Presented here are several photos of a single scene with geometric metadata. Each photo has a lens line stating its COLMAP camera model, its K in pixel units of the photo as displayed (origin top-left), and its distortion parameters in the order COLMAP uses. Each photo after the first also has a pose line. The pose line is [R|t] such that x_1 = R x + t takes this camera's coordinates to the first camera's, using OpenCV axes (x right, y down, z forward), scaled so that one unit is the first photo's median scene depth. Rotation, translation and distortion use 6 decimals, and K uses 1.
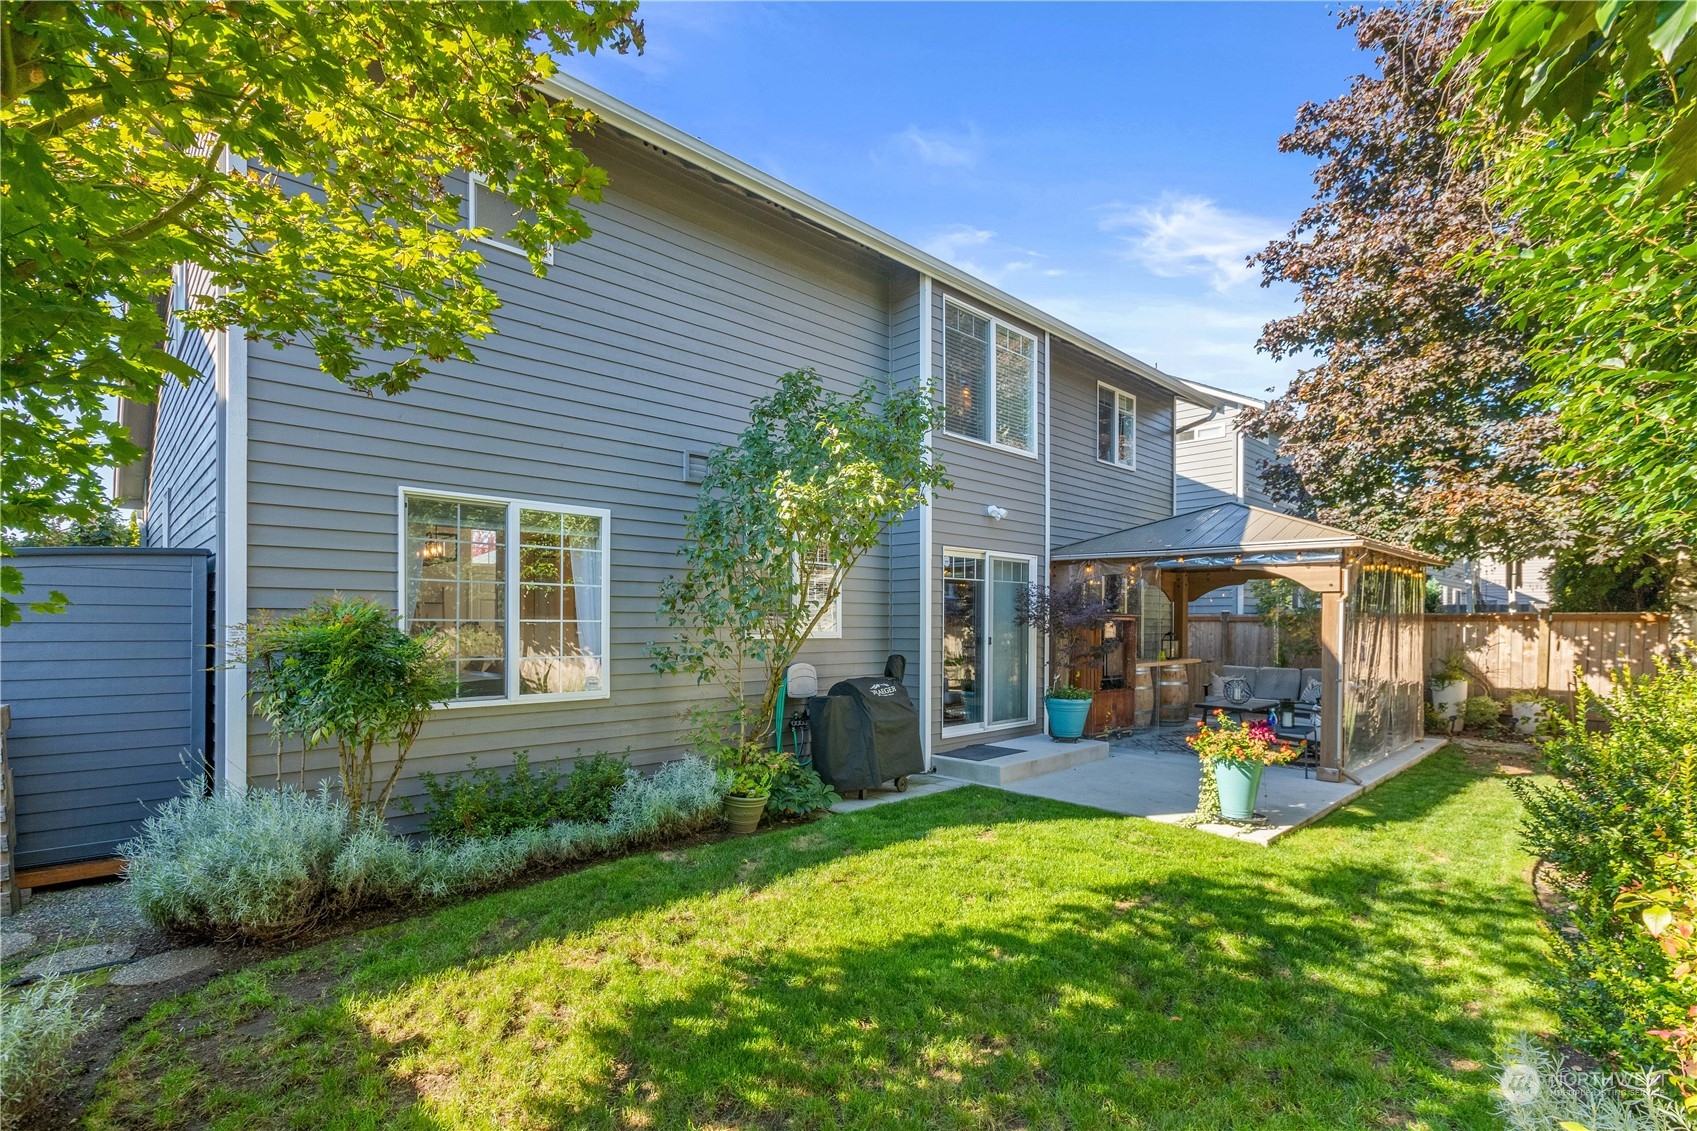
lens RADIAL K [[774.2, 0, 869.1], [0, 774.2, 624.9], [0, 0, 1]] dist [0.000385, -0.001276]
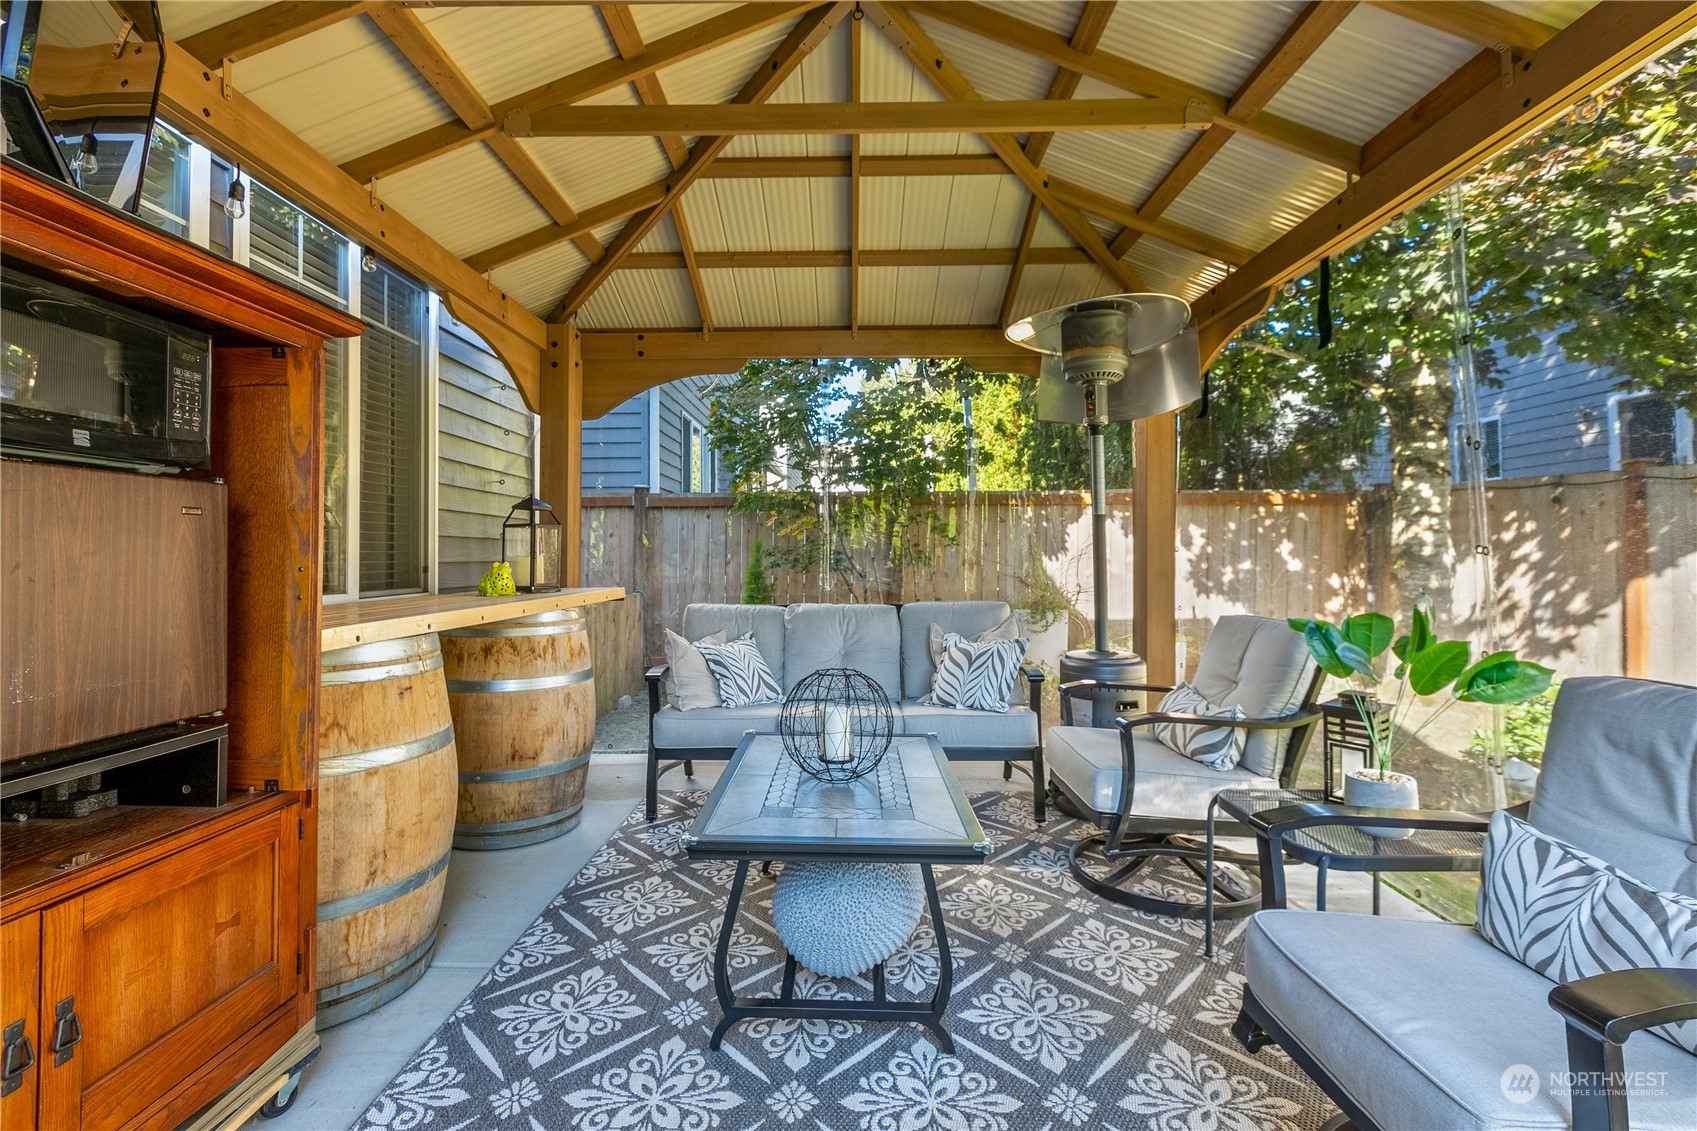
lens RADIAL K [[774.2, 0, 842.2], [0, 774.2, 535.2], [0, 0, 1]] dist [0.000385, -0.001276]
pose [[0.725677, 0.014078, 0.687891, 0.354409], [0.004971, 0.999657, -0.025702, 0.040704], [-0.688017, 0.022071, 0.725359, 0.914436]]
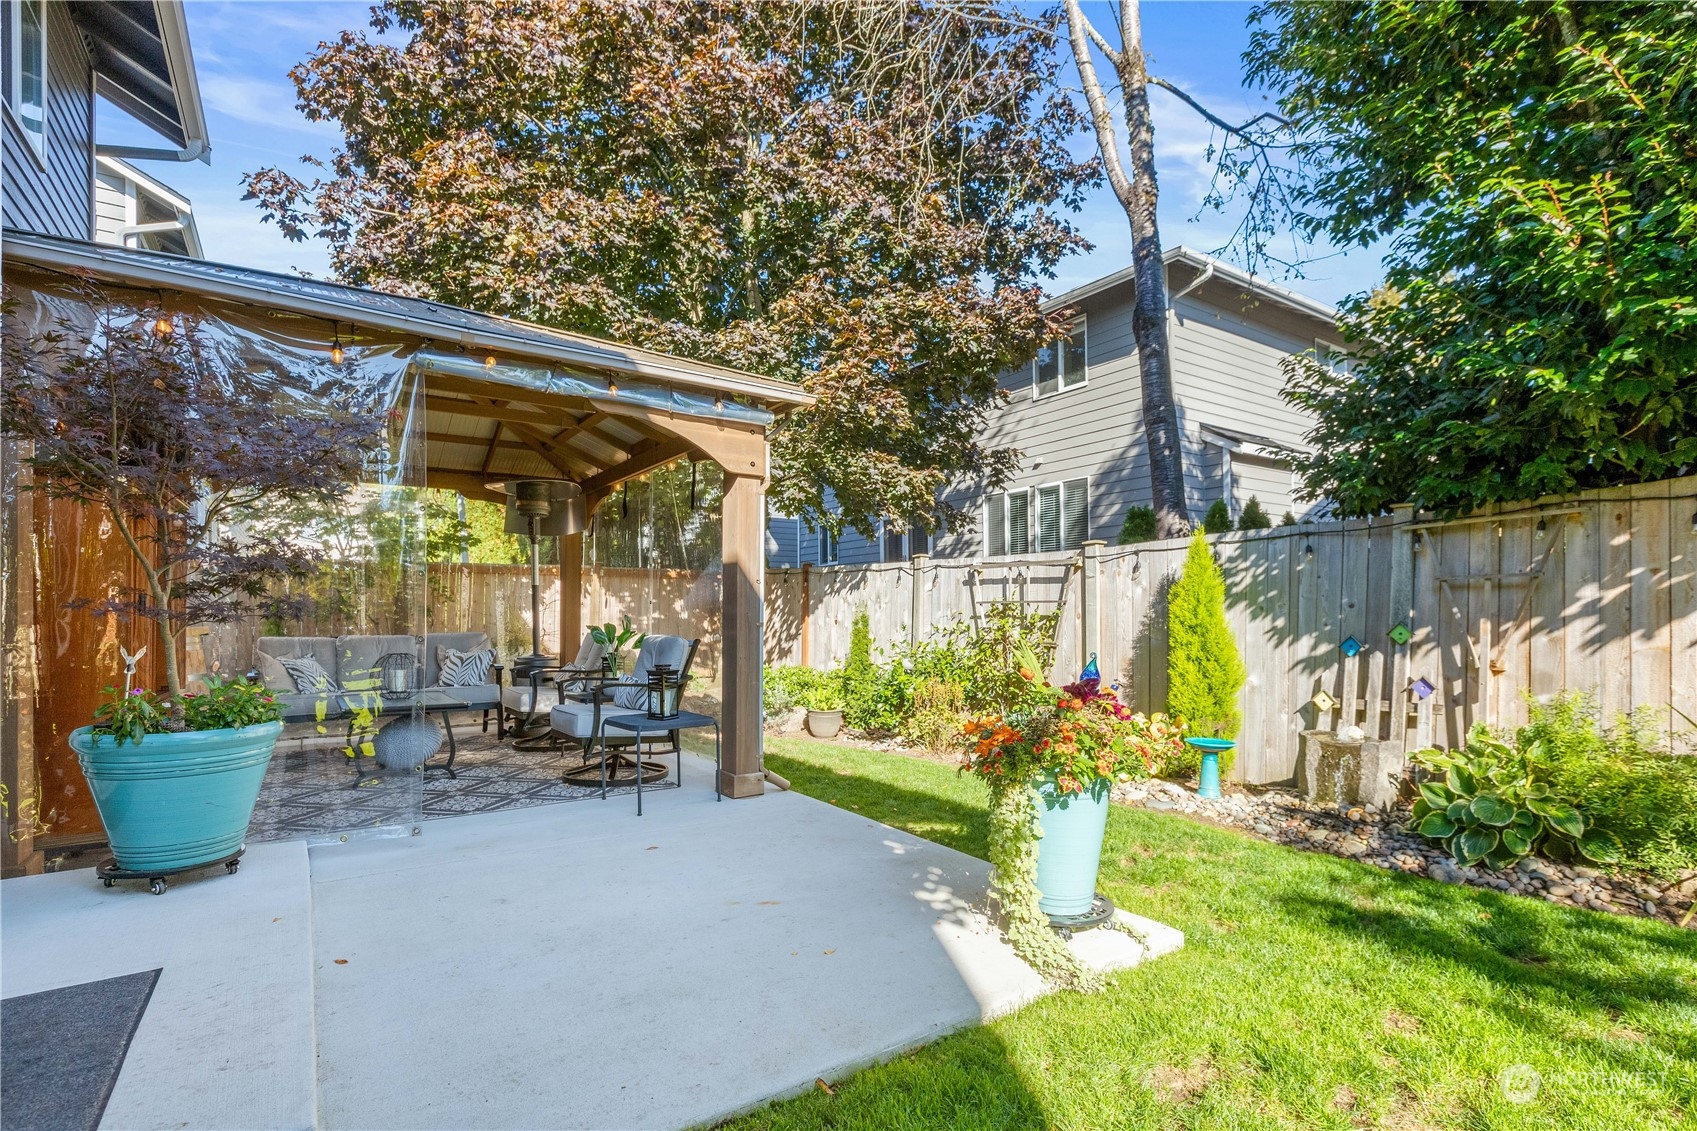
lens RADIAL K [[774.2, 0, 867.6], [0, 774.2, 597.9], [0, 0, 1]] dist [0.000385, -0.001276]
pose [[0.168162, 0.013355, 0.985669, 0.021168], [0.013635, 0.999781, -0.015872, 0.050734], [-0.985665, 0.016108, 0.167943, 0.659028]]
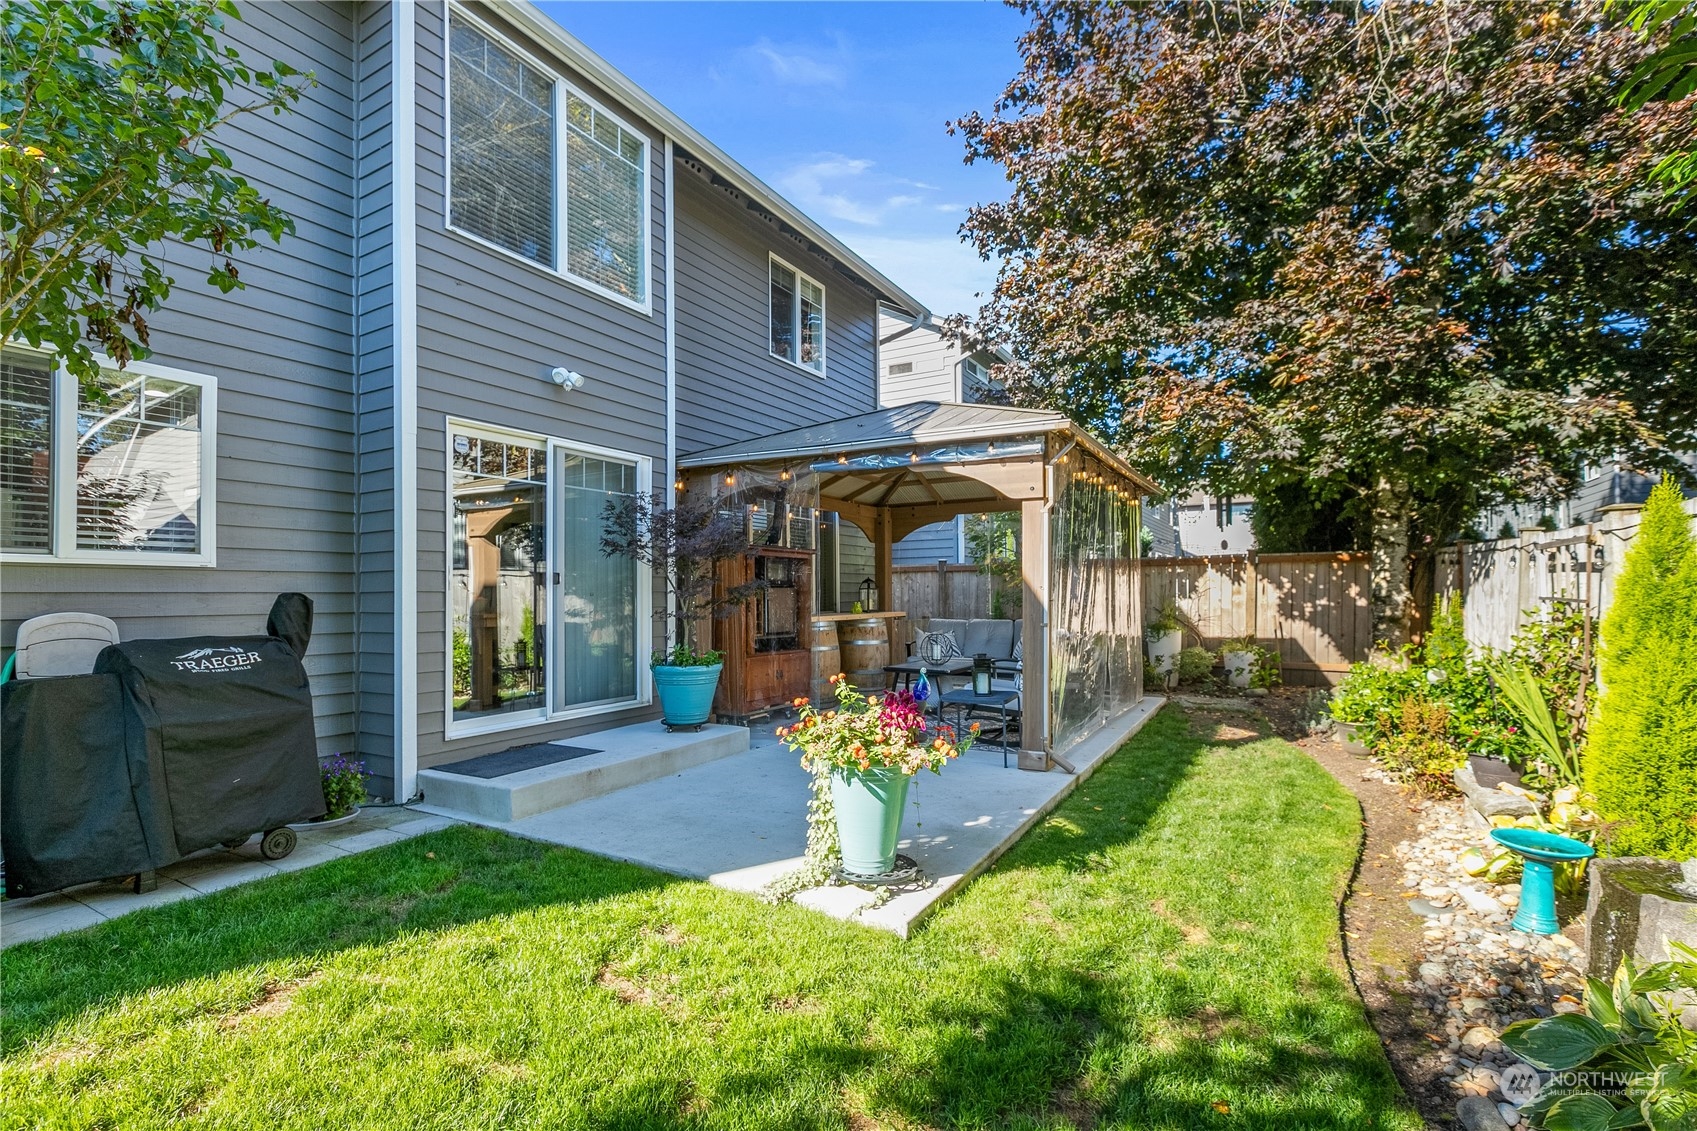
lens RADIAL K [[774.2, 0, 858.3], [0, 774.2, 576.2], [0, 0, 1]] dist [0.000385, -0.001276]
pose [[0.960298, -0.004264, 0.278942, 0.202953], [0.011663, 0.999623, -0.024872, 0.035059], [-0.278731, 0.027138, 0.959986, 0.302023]]
